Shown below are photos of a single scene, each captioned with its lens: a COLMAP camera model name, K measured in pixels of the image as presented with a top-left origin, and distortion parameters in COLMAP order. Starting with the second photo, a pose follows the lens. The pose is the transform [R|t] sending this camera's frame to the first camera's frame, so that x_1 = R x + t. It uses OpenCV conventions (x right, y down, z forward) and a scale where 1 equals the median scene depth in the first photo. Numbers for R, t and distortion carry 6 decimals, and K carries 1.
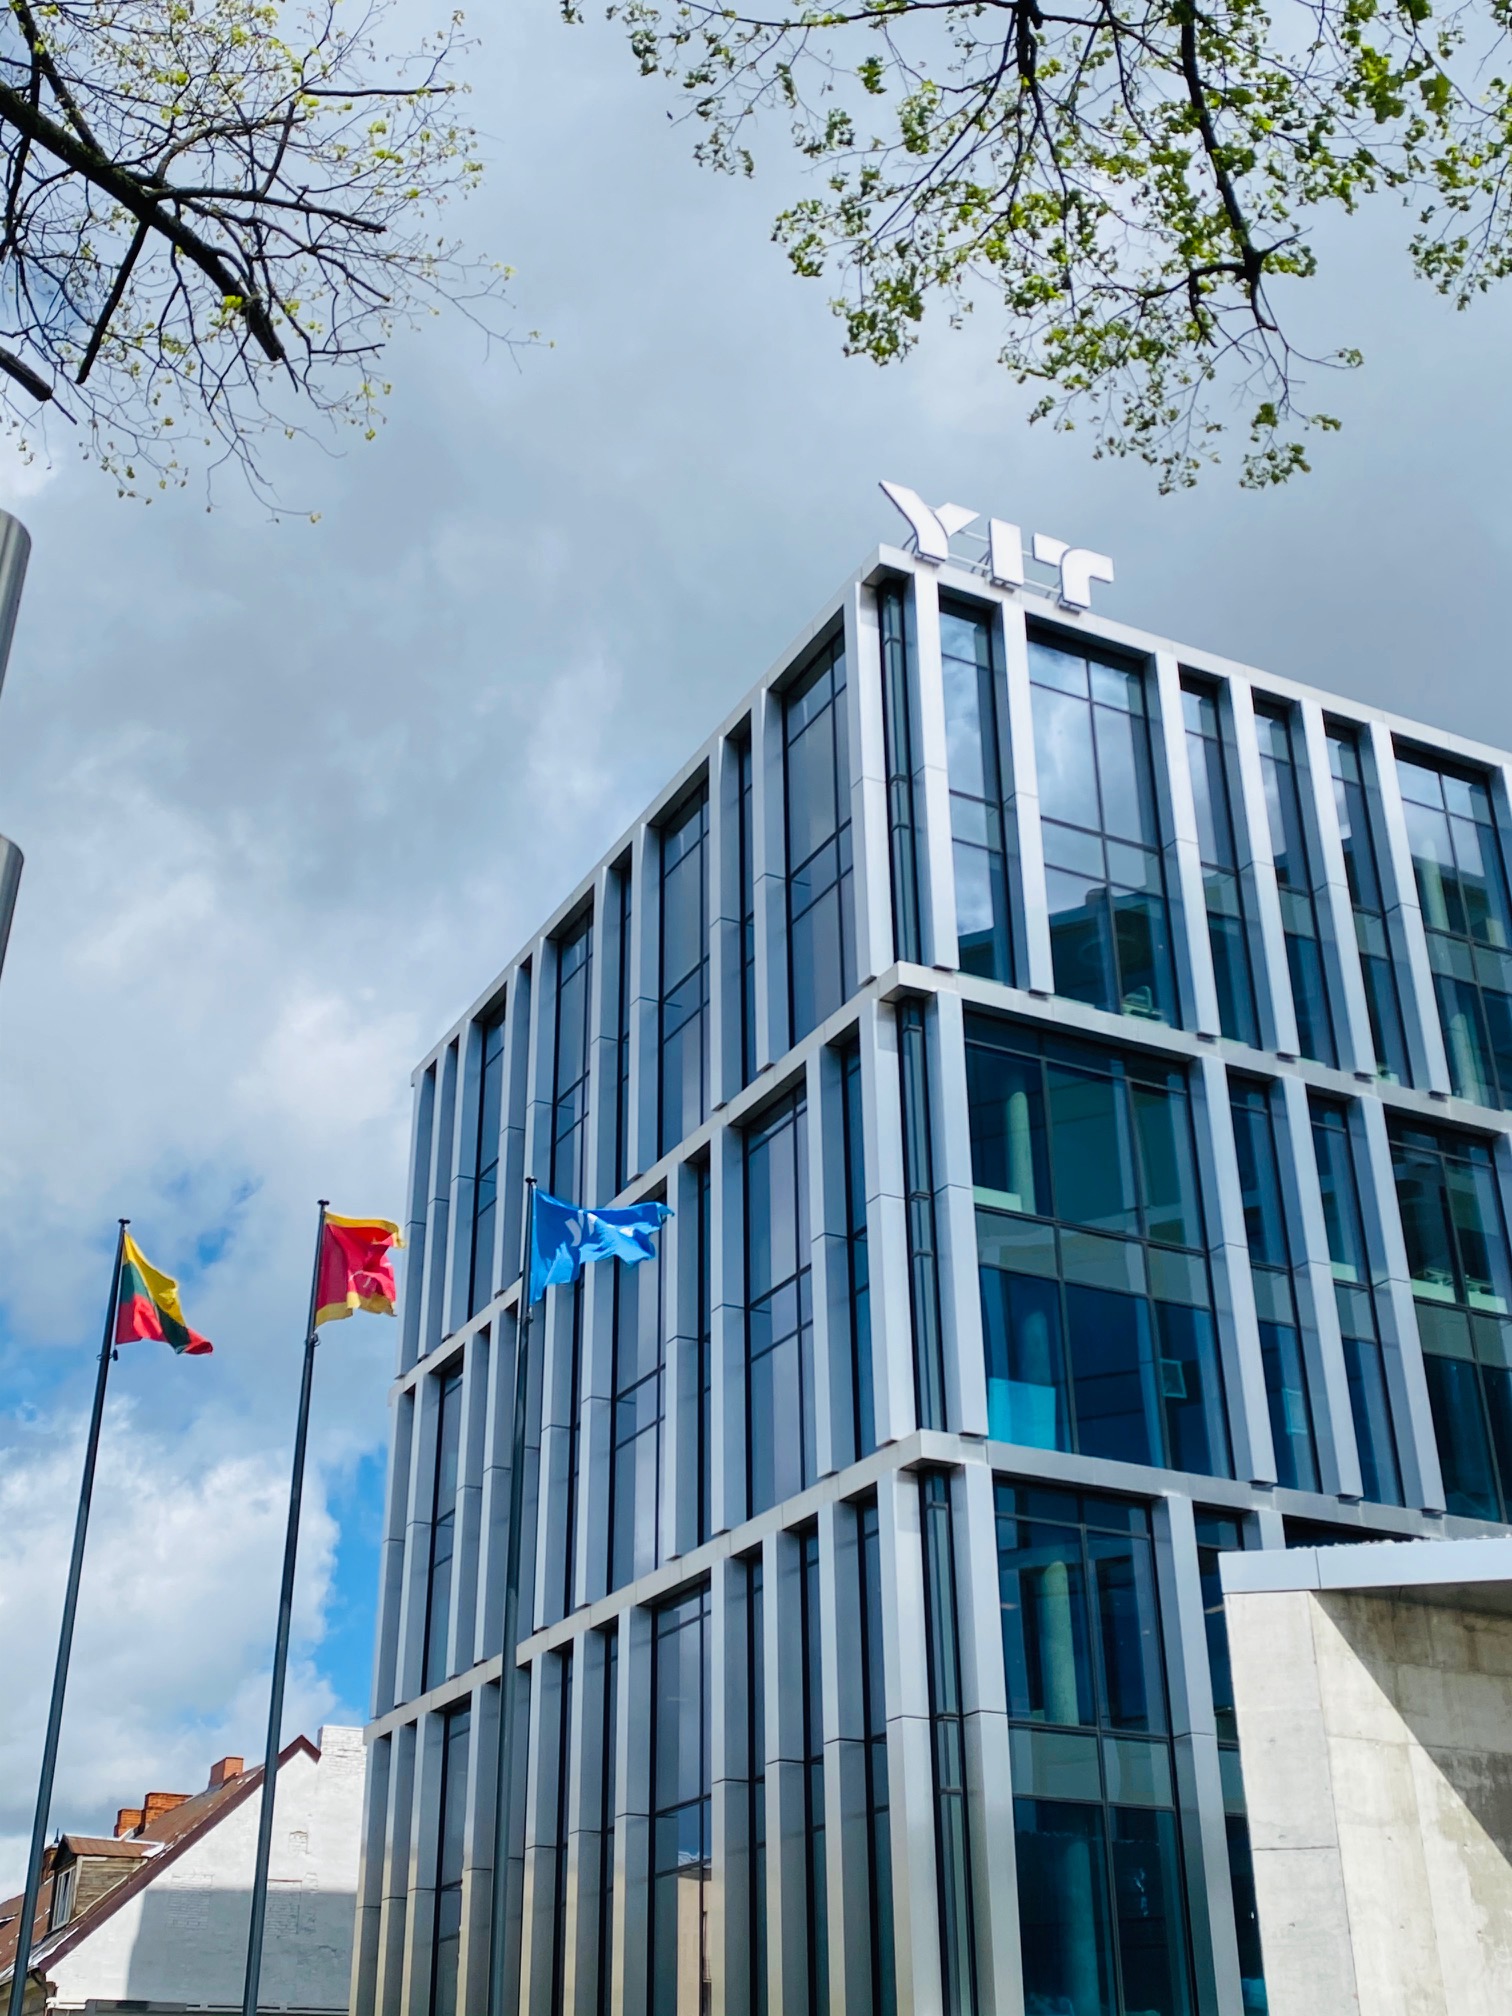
lens RADIAL K [[2234.0, 0, 753.0], [0, 2234.0, 1028.9], [0, 0, 1]] dist [0.063993, 0.000000]
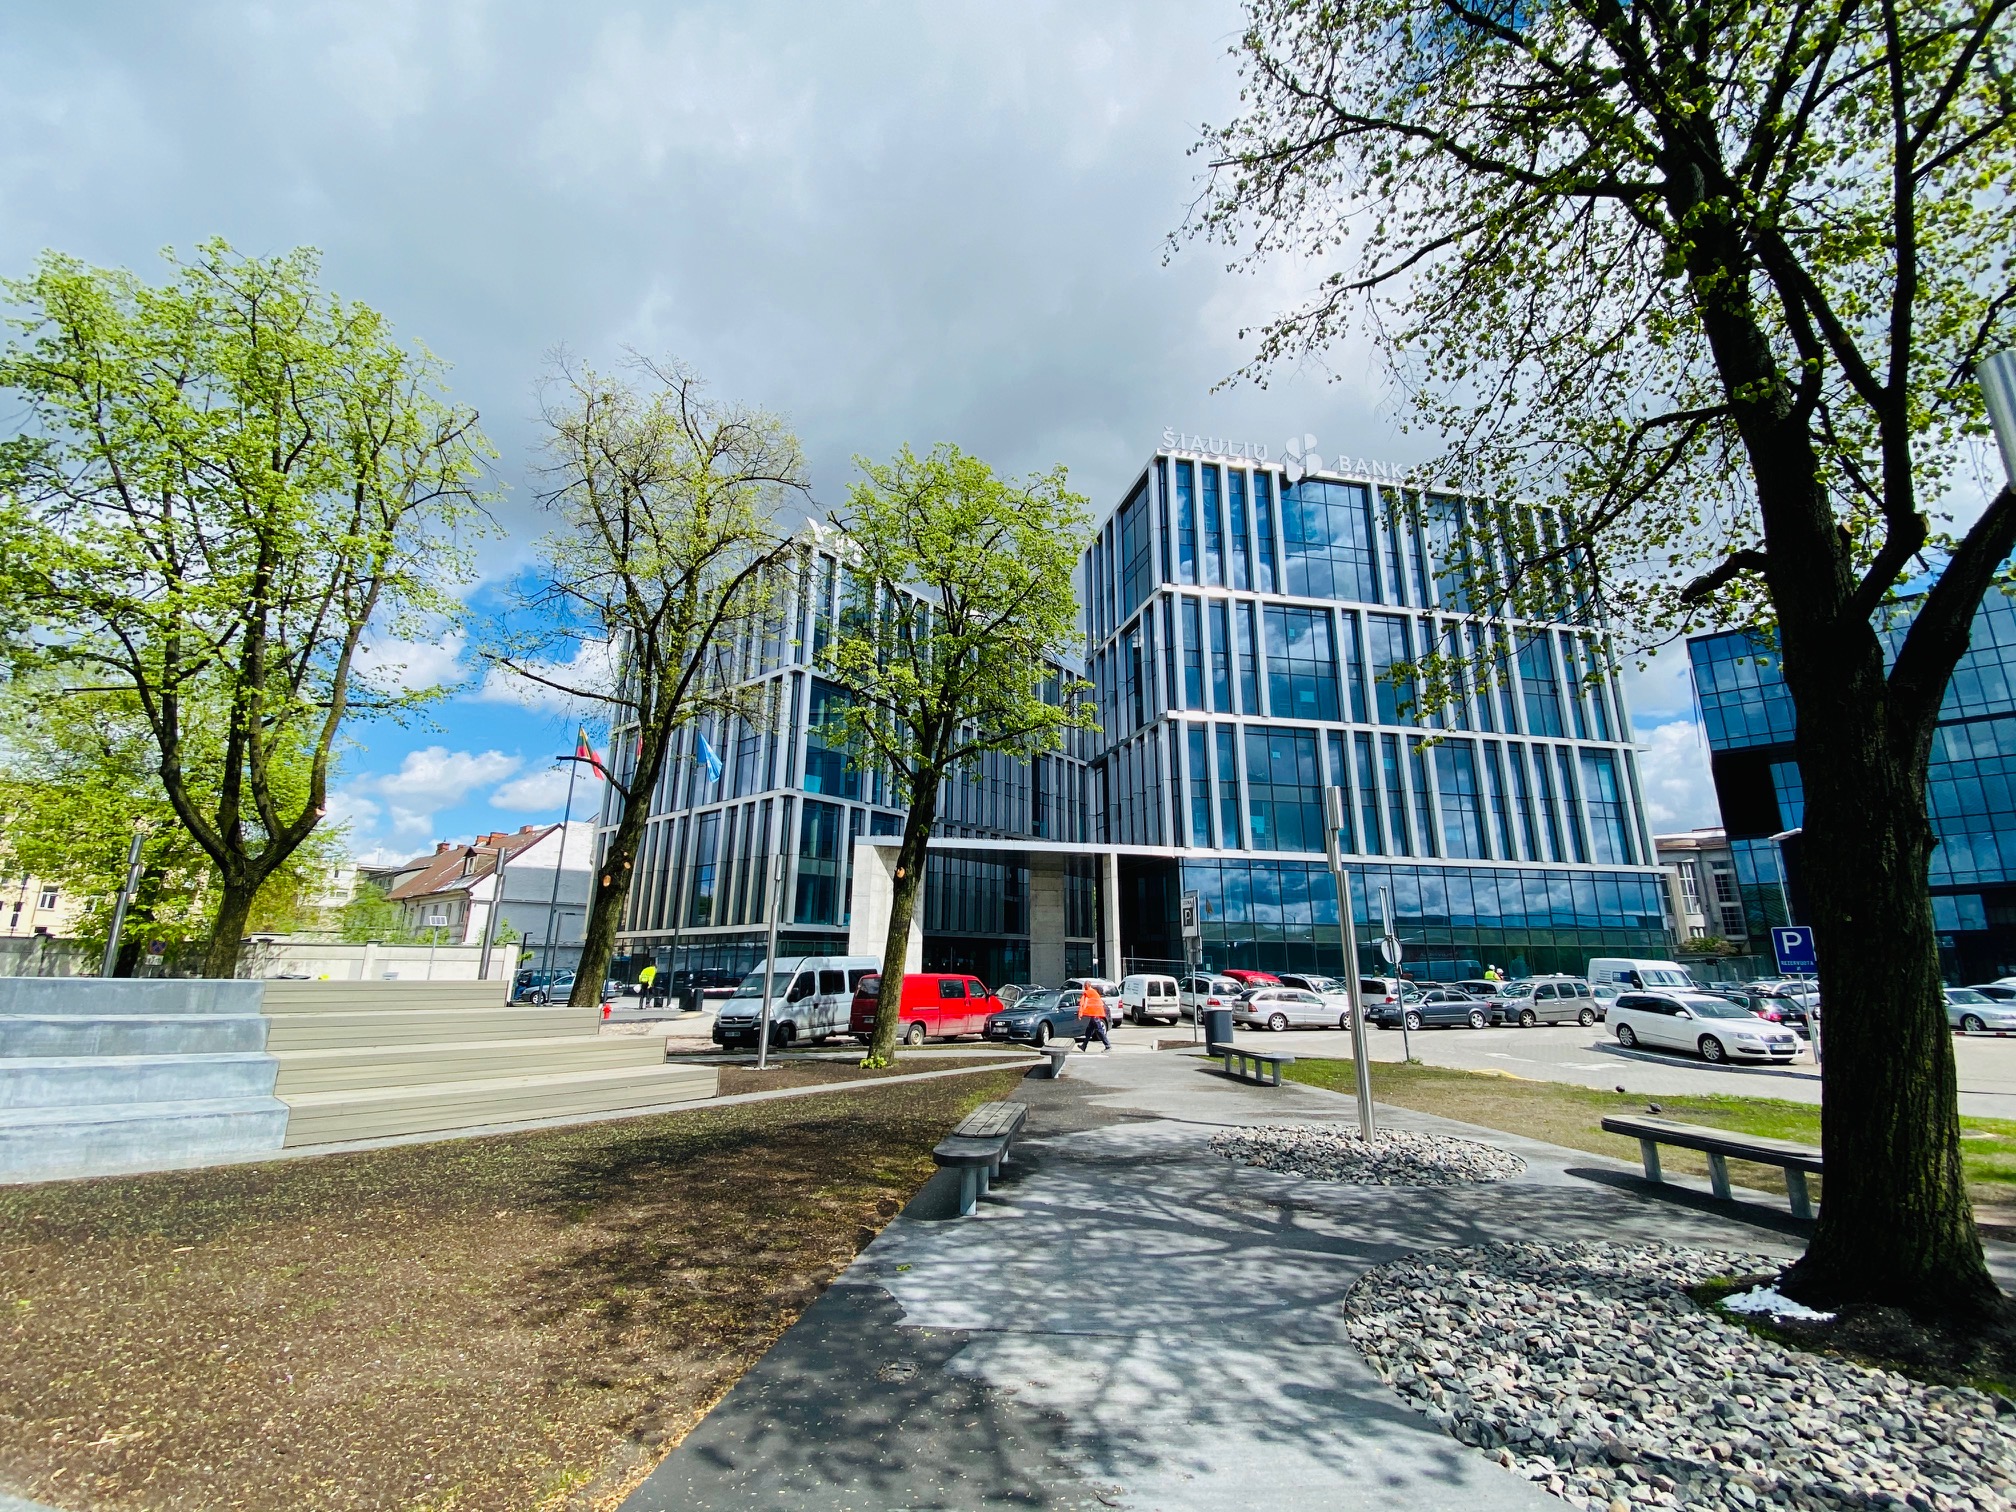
lens RADIAL K [[817.5, 0, 1008.9], [0, 817.5, 765.9], [0, 0, 1]] dist [0.006328, -0.014134]
pose [[0.919965, 0.103621, 0.378057, -0.105014], [-0.191824, 0.960070, 0.203640, -0.209356], [-0.341860, -0.259862, 0.903108, -0.408883]]
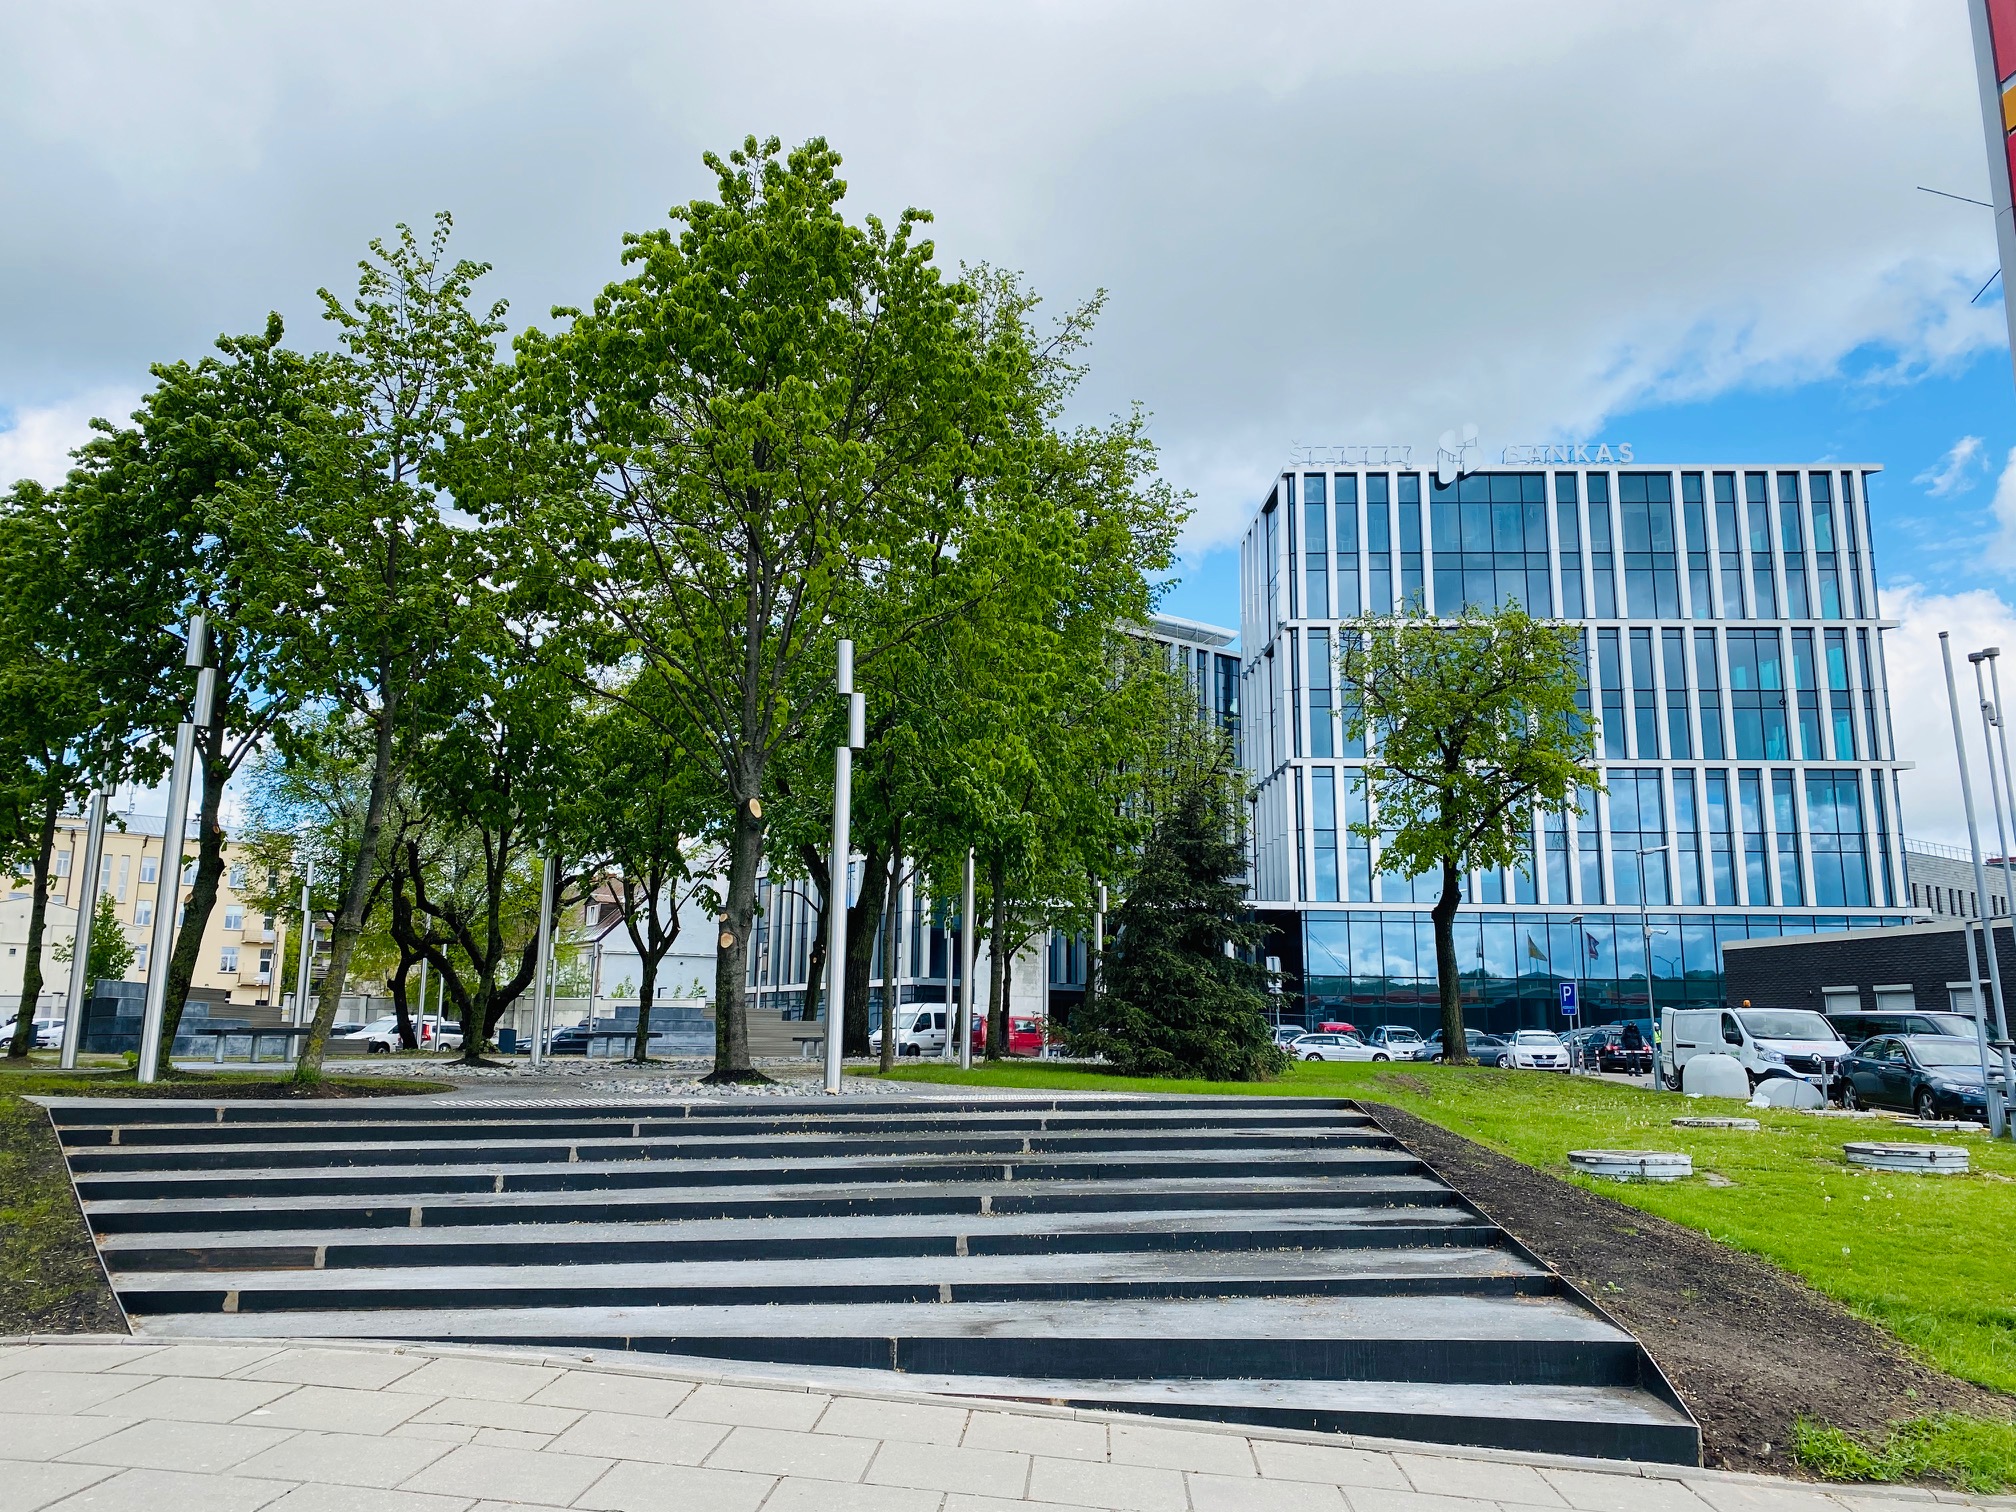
lens RADIAL K [[1553.0, 0, 979.2], [0, 1553.0, 763.8], [0, 0, 1]] dist [-0.009647, 0.013115]
pose [[0.986698, 0.046842, 0.155666, -0.225066], [-0.091939, 0.950524, 0.296735, -0.711795], [-0.134065, -0.307099, 0.942187, -1.439890]]
